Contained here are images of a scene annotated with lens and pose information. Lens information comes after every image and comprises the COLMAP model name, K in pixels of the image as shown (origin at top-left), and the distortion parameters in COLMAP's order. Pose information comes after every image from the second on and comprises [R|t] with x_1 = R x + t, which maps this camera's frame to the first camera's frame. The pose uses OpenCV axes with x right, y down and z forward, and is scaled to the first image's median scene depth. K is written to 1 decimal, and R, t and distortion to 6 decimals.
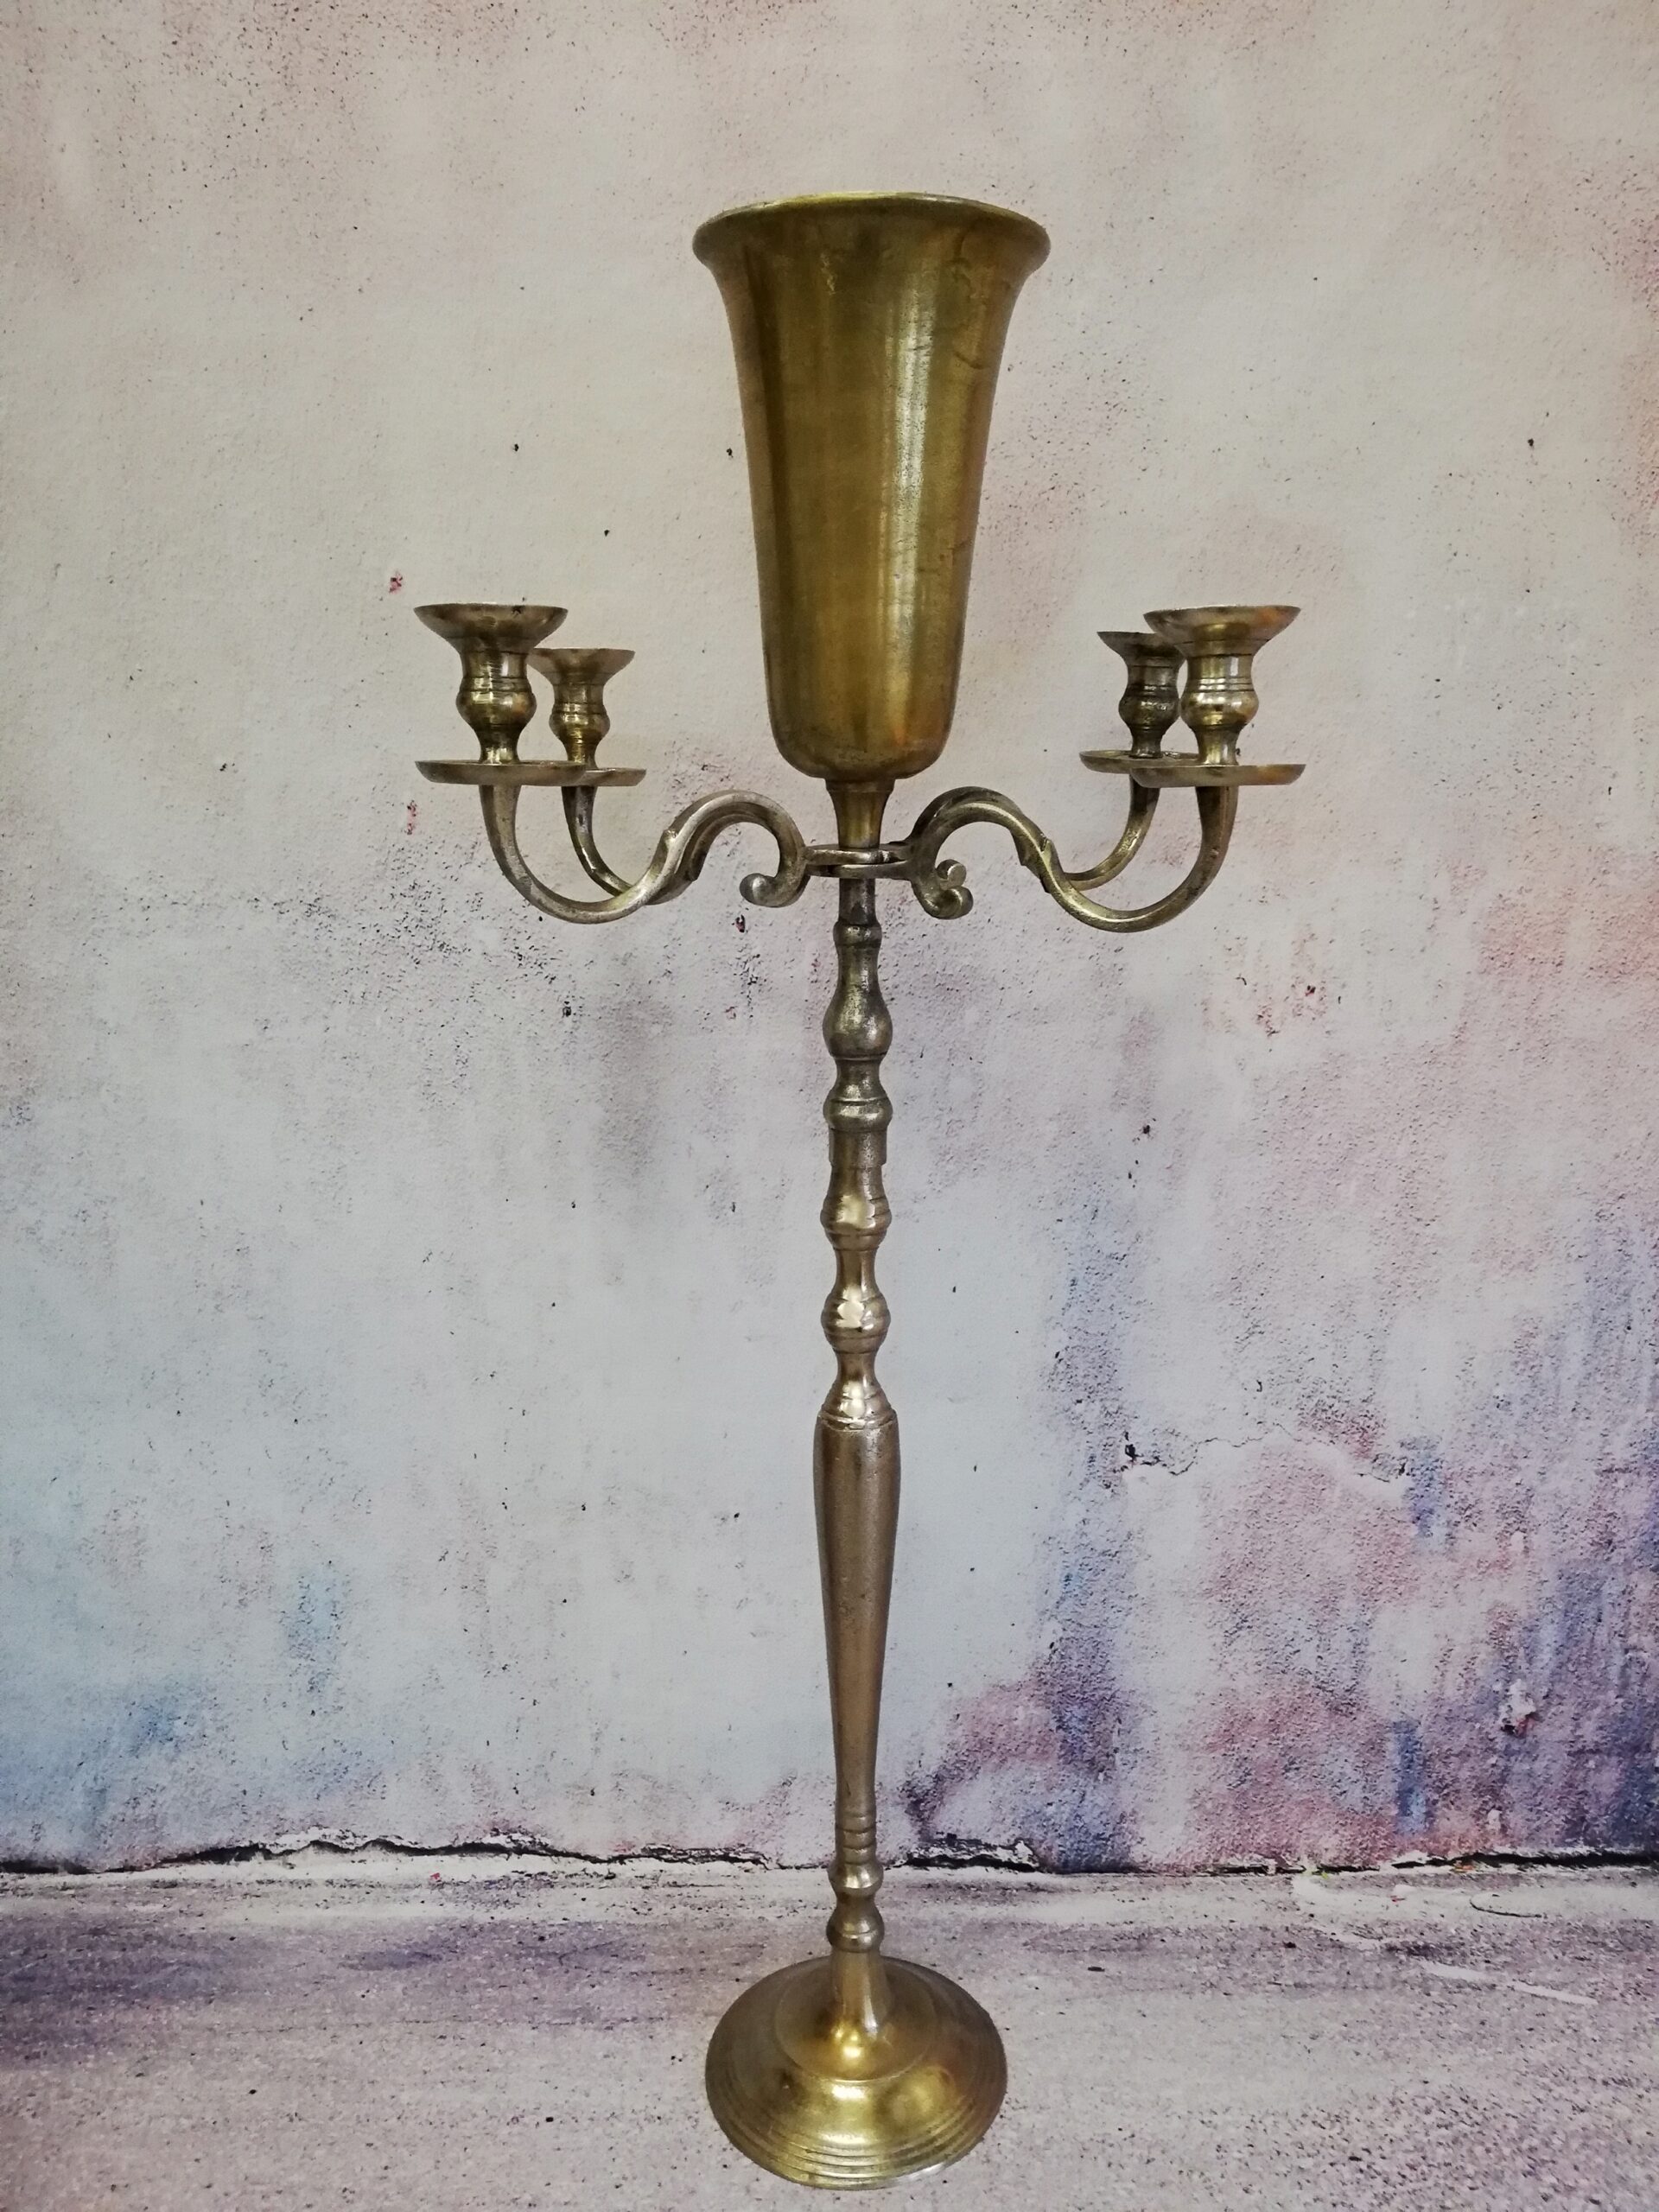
lens RADIAL K [[1570.6, 0, 847.2], [0, 1570.6, 1093.5], [0, 0, 1]] dist [0.074380, -0.087294]
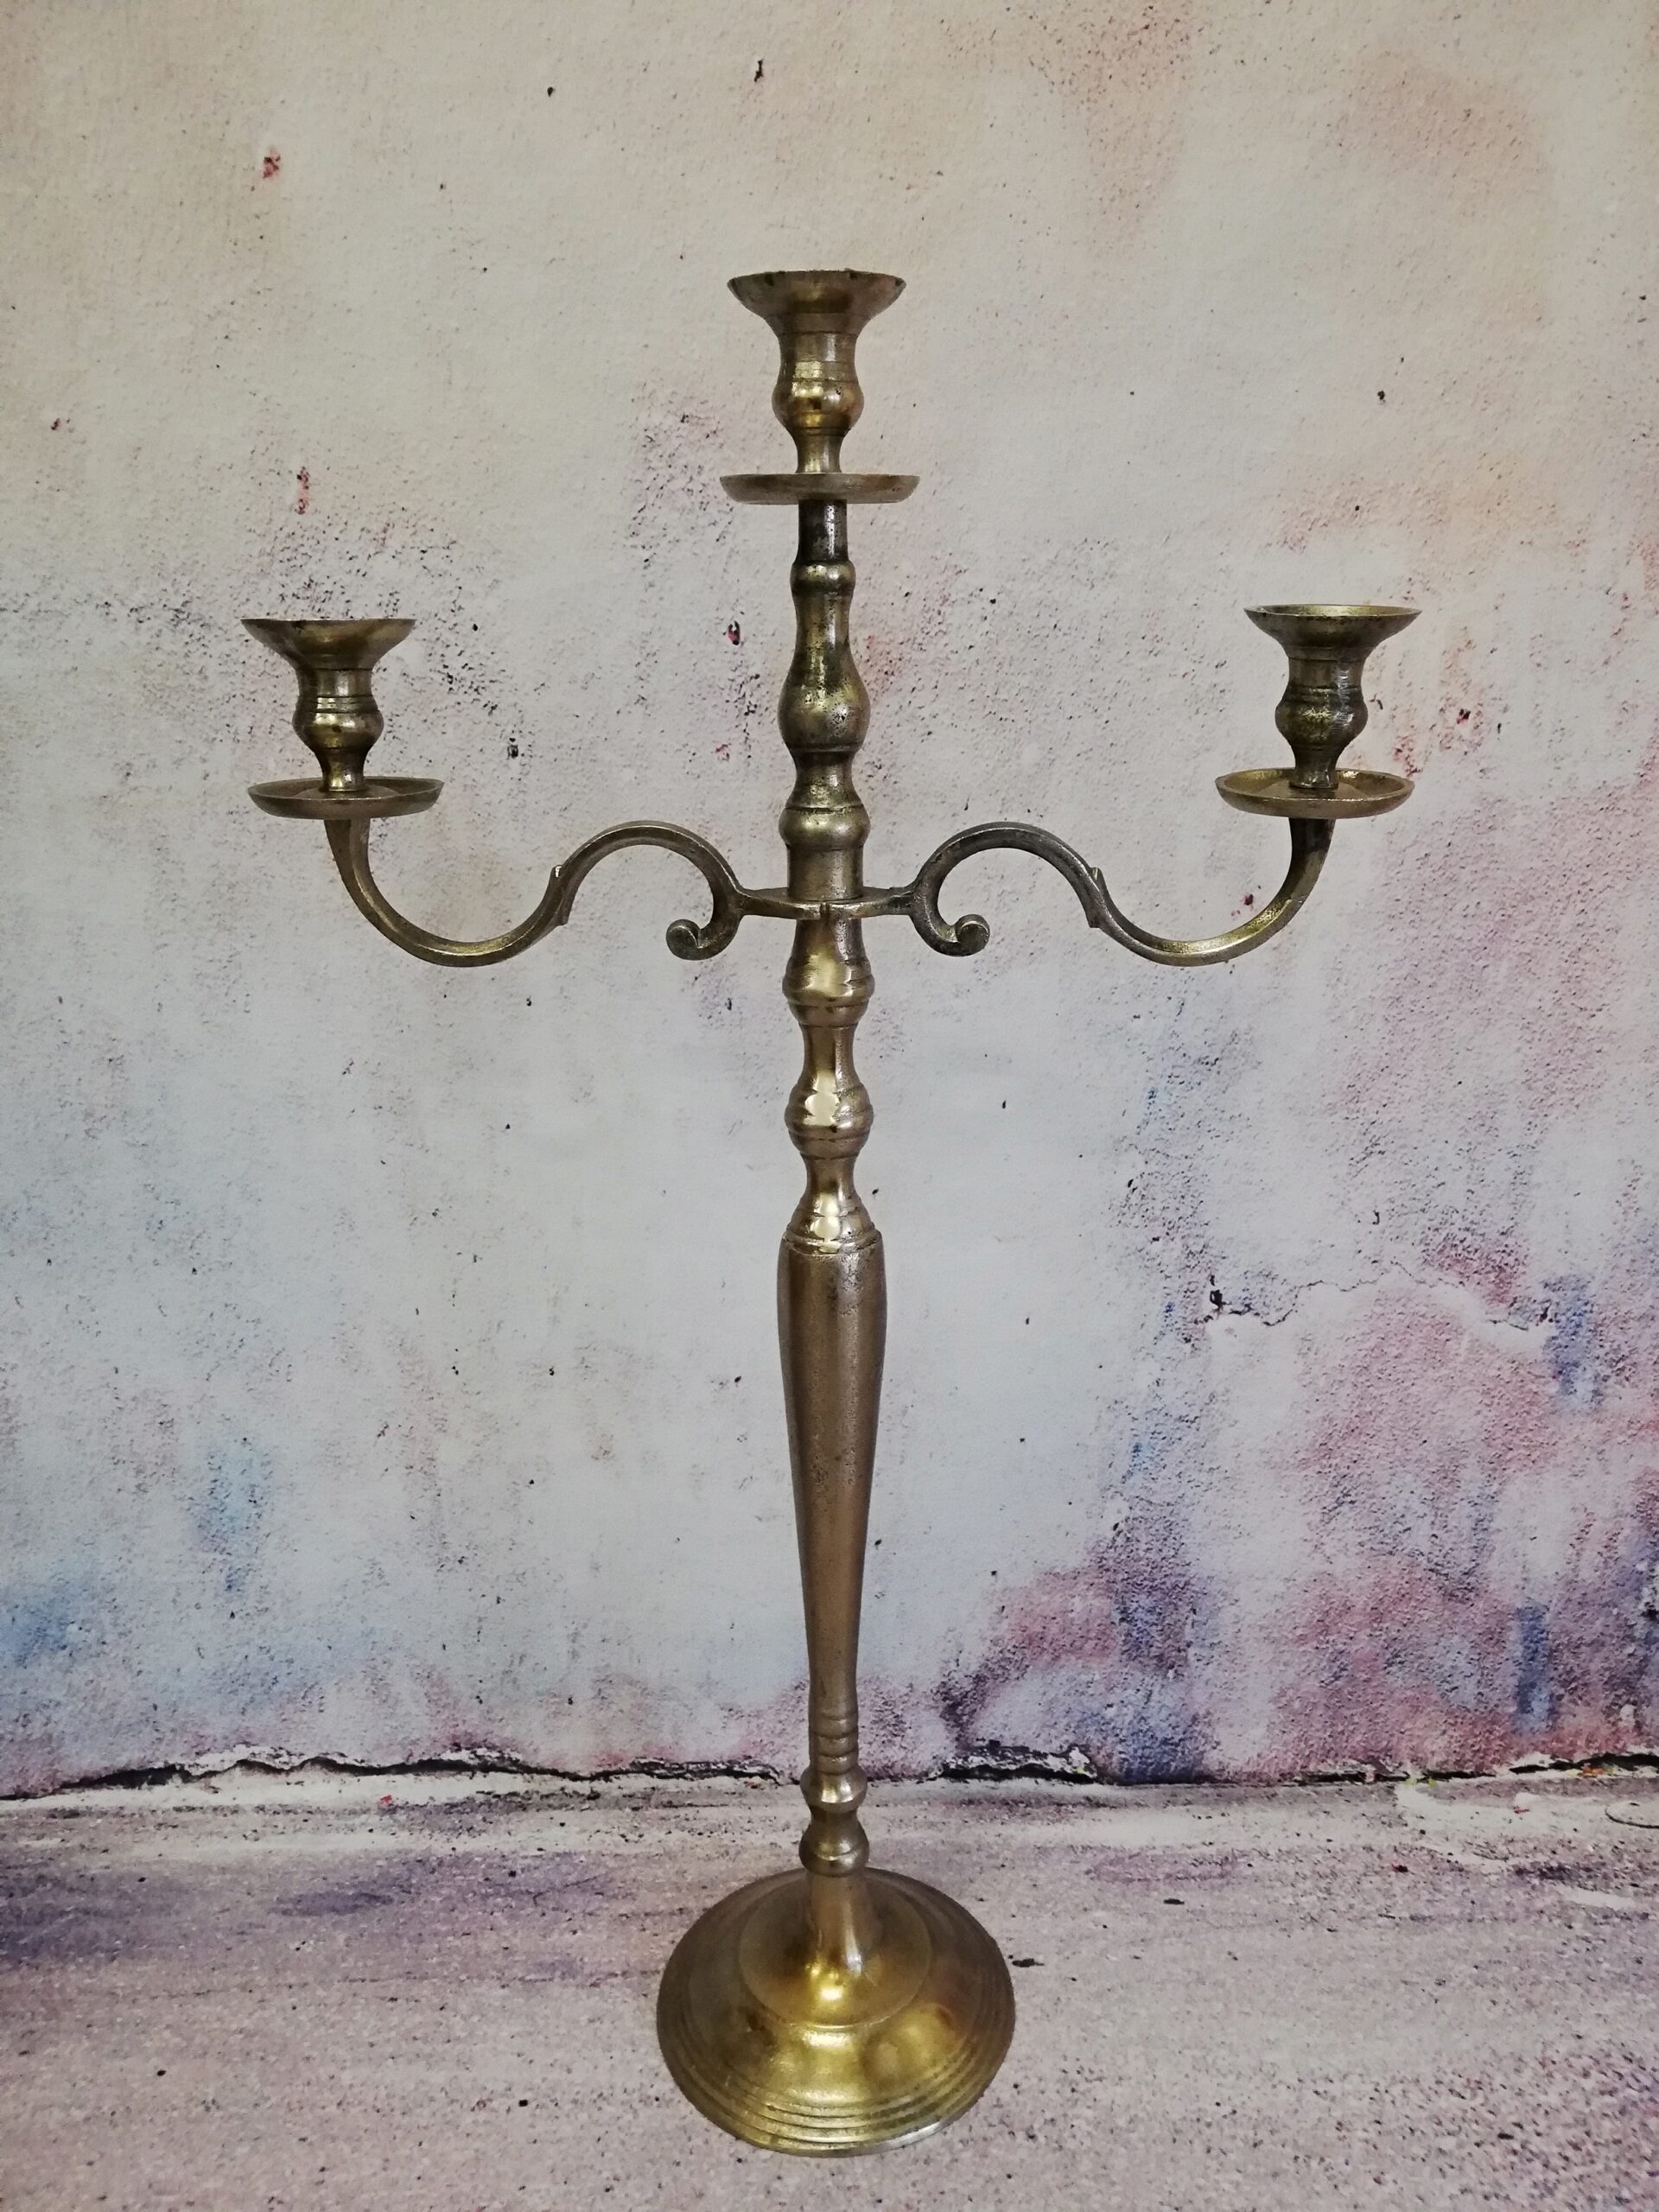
lens RADIAL K [[1683.4, 0, 862.5], [0, 1683.4, 1068.9], [0, 0, 1]] dist [0.067641, -0.089579]
pose [[0.999852, -0.008316, 0.015030, -0.017228], [0.007046, 0.996554, 0.082648, 0.034282], [-0.015666, -0.082530, 0.996465, 0.137109]]
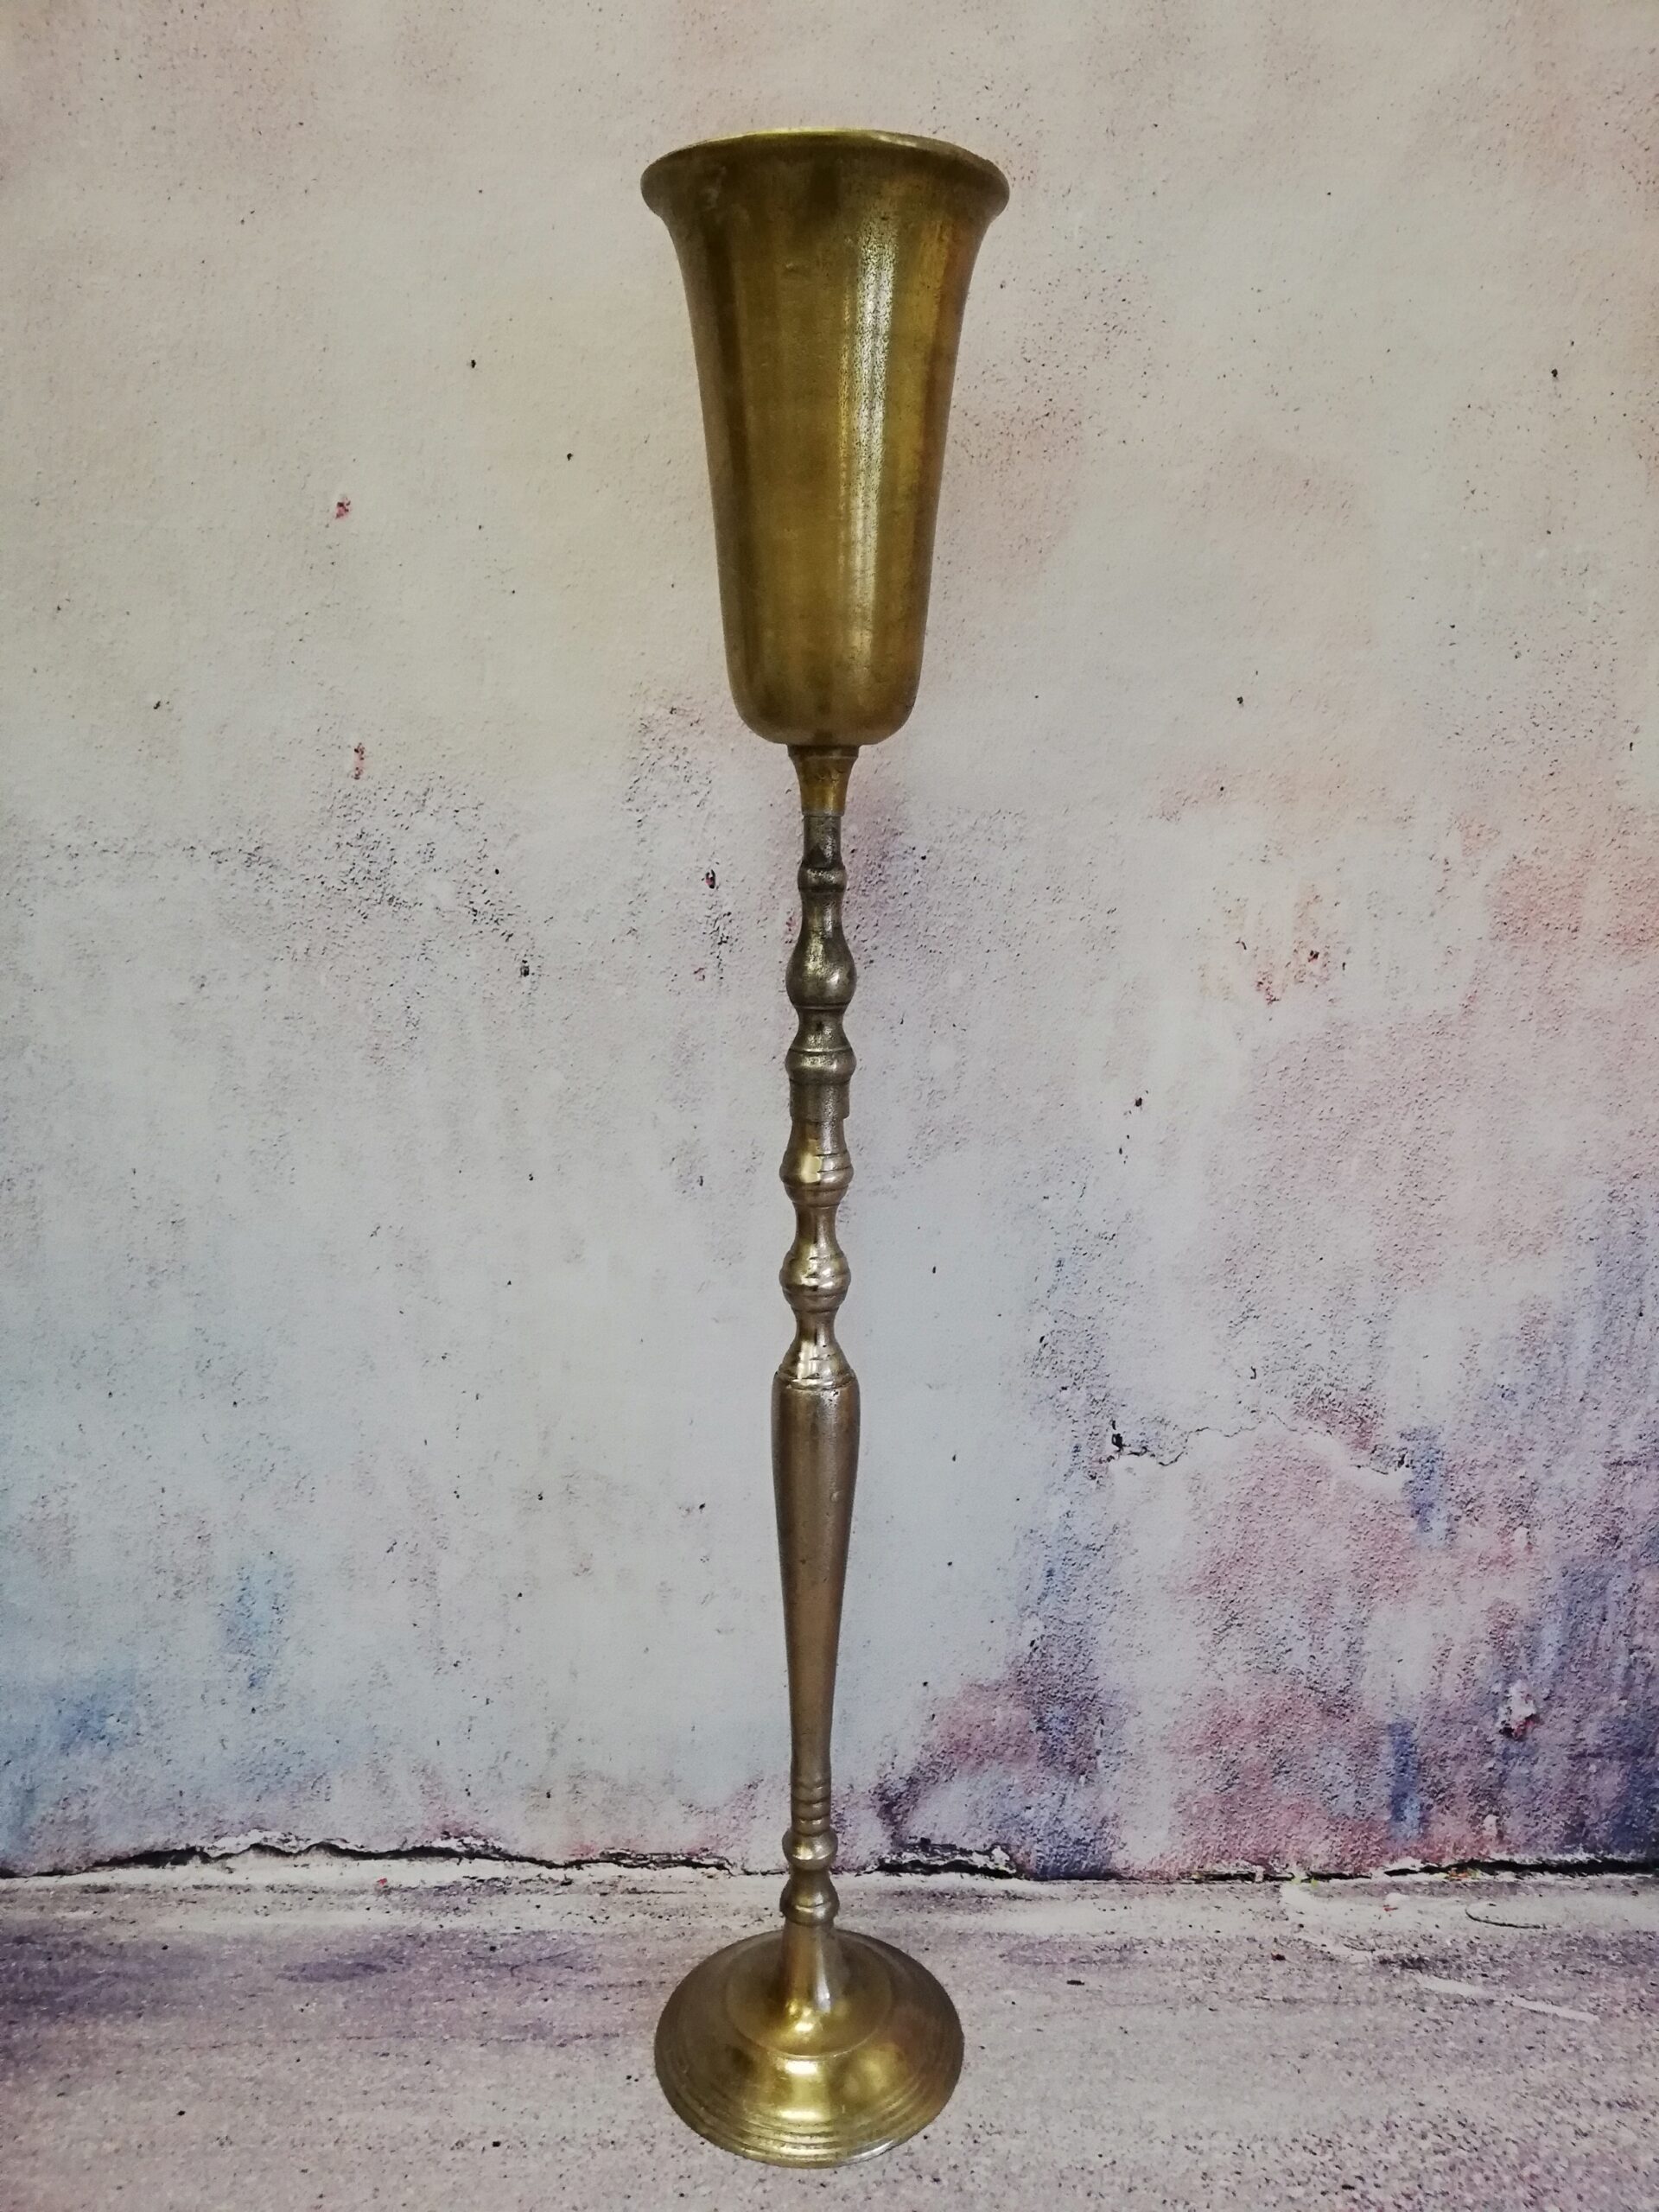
lens RADIAL K [[1602.8, 0, 845.3], [0, 1602.8, 1088.7], [0, 0, 1]] dist [0.068373, -0.081493]
pose [[0.999888, 0.008663, 0.012178, 0.001968], [-0.008791, 0.999906, 0.010512, 0.006088], [-0.012086, -0.010618, 0.999871, 0.035532]]
